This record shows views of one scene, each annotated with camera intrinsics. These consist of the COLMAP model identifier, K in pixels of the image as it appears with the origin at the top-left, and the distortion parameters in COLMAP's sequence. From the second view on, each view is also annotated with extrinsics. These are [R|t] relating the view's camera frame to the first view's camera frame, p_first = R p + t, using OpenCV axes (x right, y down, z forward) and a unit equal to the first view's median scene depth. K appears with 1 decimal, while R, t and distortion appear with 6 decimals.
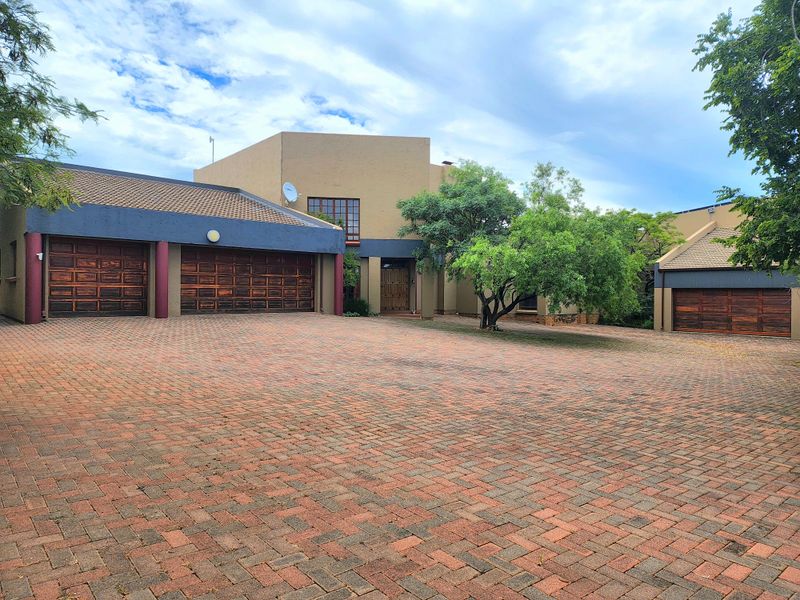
lens RADIAL K [[512.5, 0, 400.0], [0, 512.5, 300.0], [0, 0, 1]] dist [-0.004342, 0.001195]
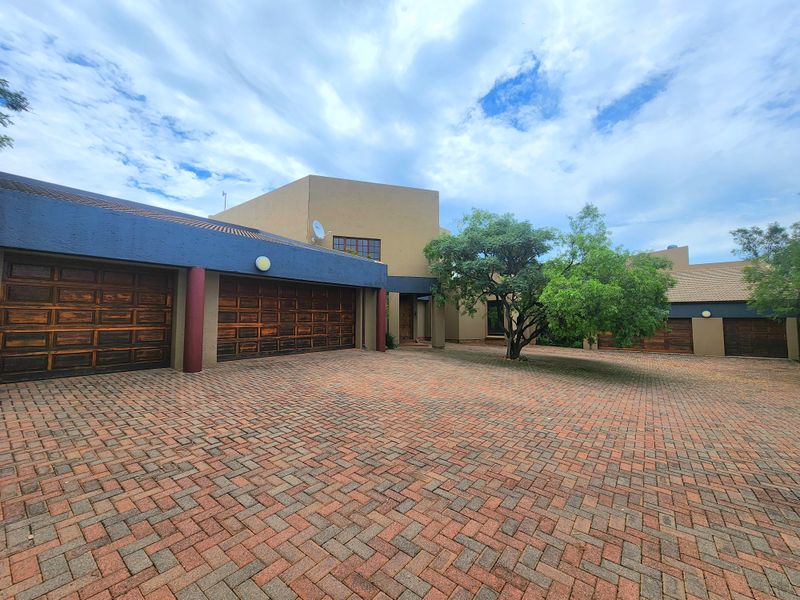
lens RADIAL K [[331.6, 0, 400.6], [0, 331.6, 297.5], [0, 0, 1]] dist [-0.000371, -0.000031]
pose [[0.978535, 0.002403, 0.206067, -0.227375], [0.013453, 0.997054, -0.075508, -0.025080], [-0.205642, 0.076660, 0.975620, 0.388099]]
